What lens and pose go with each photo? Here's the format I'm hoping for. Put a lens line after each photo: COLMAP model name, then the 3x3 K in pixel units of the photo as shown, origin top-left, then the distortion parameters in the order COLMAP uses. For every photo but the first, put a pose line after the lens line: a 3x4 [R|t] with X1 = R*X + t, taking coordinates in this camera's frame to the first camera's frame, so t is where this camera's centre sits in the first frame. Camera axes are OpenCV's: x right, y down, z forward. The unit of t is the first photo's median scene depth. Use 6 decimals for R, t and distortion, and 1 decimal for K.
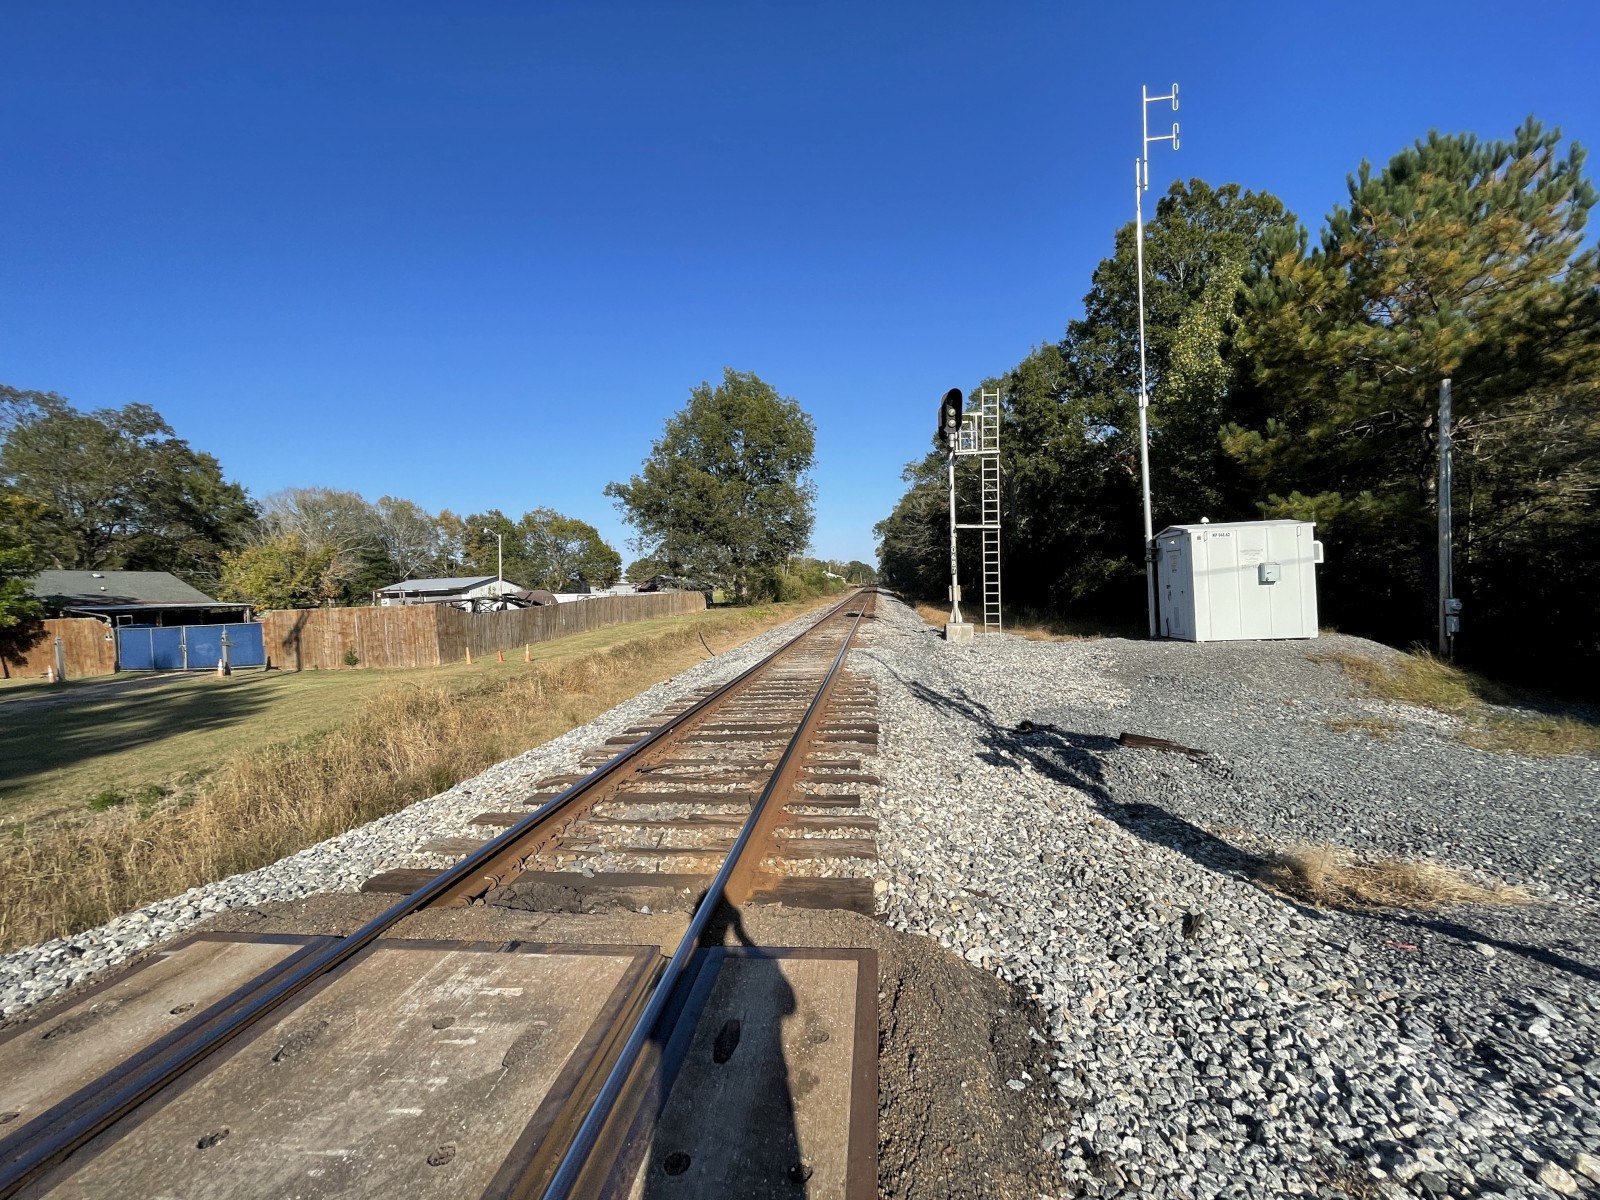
lens RADIAL K [[649.2, 0, 805.2], [0, 649.2, 598.1], [0, 0, 1]] dist [-0.000261, -0.000070]
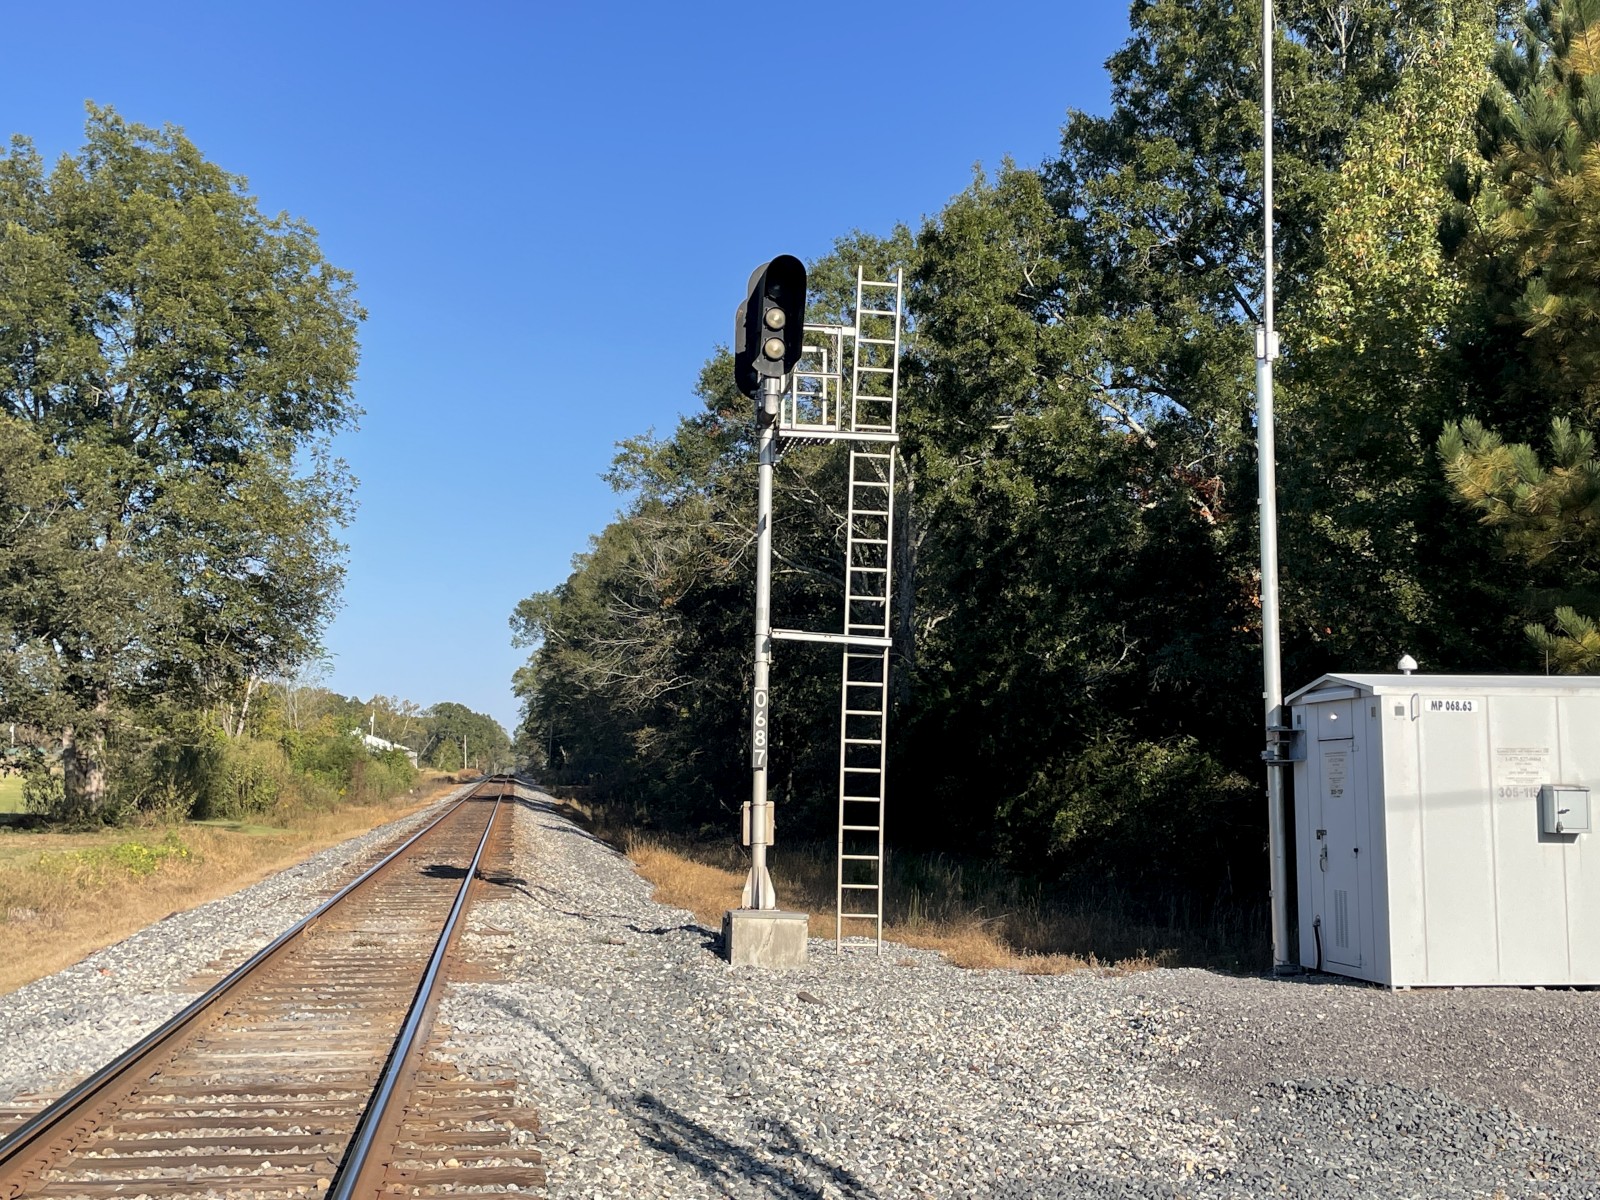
lens RADIAL K [[1866.0, 0, 799.9], [0, 1866.0, 600.3], [0, 0, 1]] dist [0.147772, -0.260055]
pose [[0.965116, 0.069609, 0.252401, -0.014515], [-0.039943, 0.991872, -0.120812, -0.008315], [-0.258759, 0.106515, 0.960051, 0.021185]]
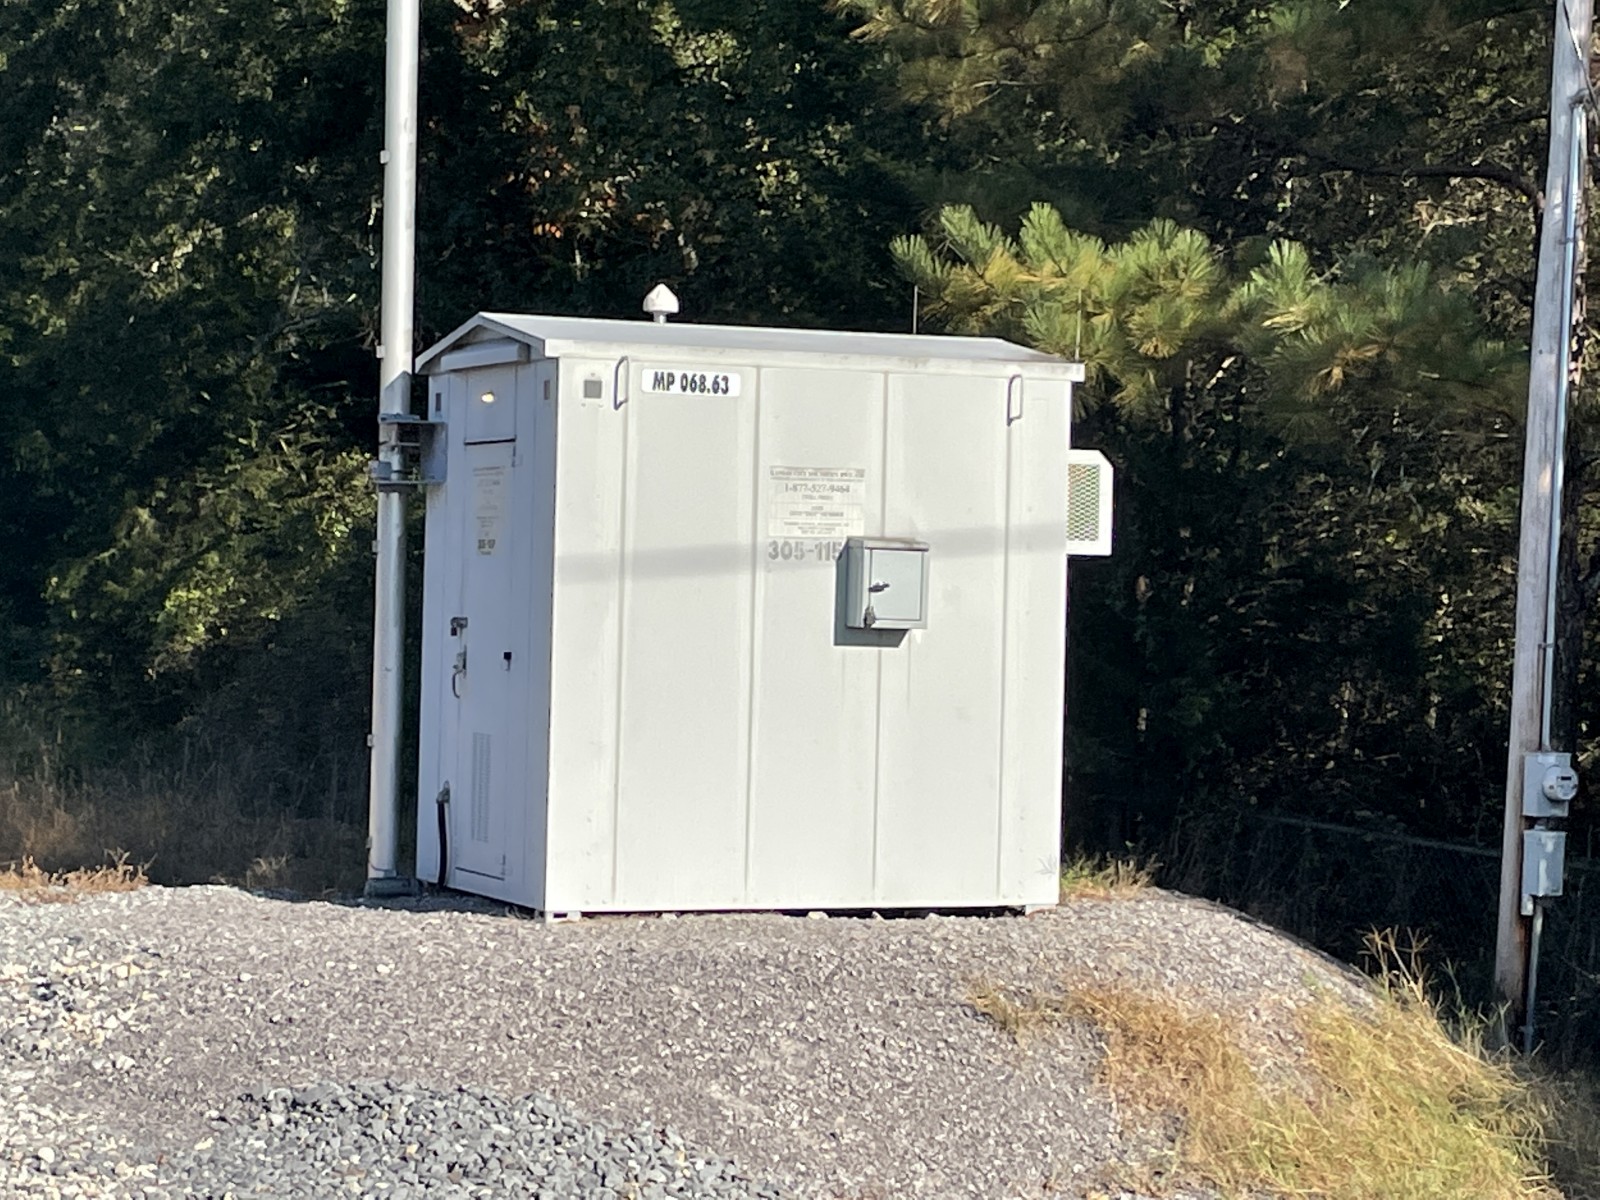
lens RADIAL K [[3889.0, 0, 997.2], [0, 3889.0, 600.1], [0, 0, 1]] dist [0.094582, 0.200882]
pose [[0.862214, 0.063299, 0.502574, 0.123456], [-0.058643, 0.997964, -0.025086, -0.005860], [-0.503139, -0.007843, 0.864170, -0.076576]]
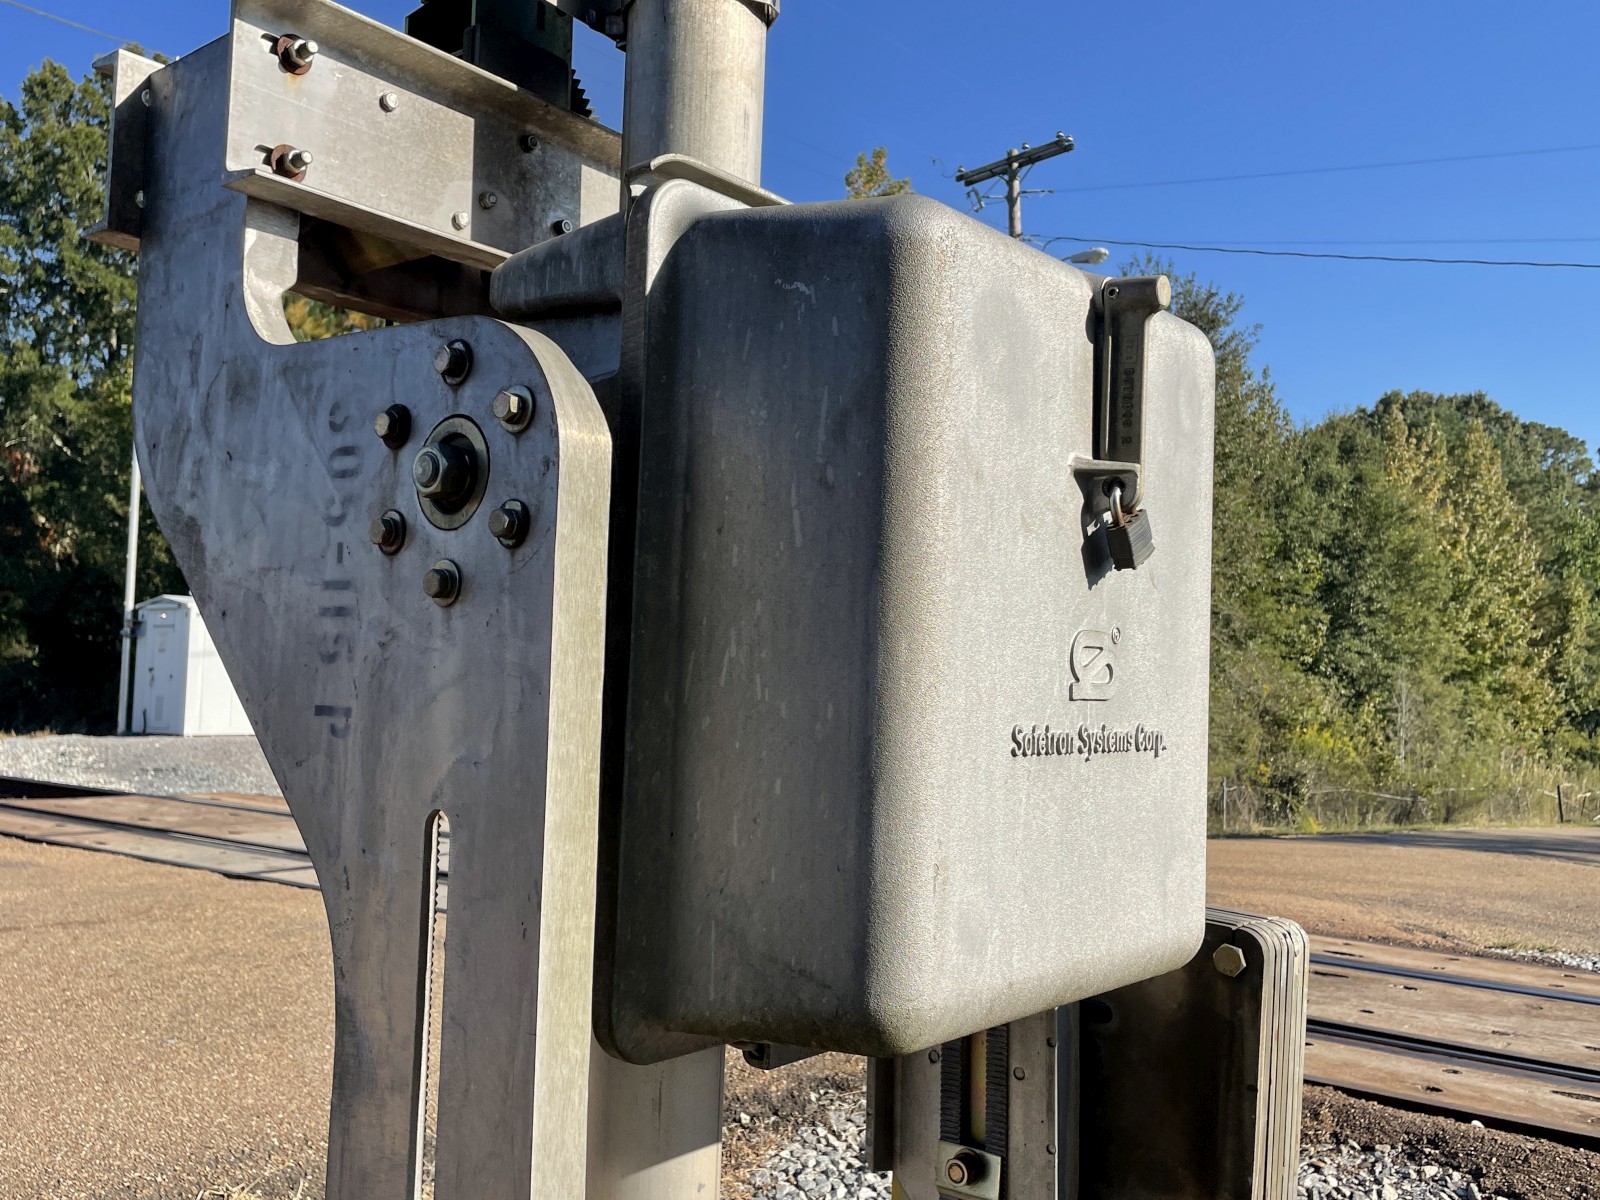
lens RADIAL K [[1429.1, 0, 789.1], [0, 1429.1, 574.9], [0, 0, 1]] dist [0.039676, 0.000255]
pose [[0.504973, 0.124906, 0.854050, -0.600837], [-0.038822, 0.991759, -0.122092, 0.054684], [-0.862262, 0.028497, 0.505661, -0.608700]]
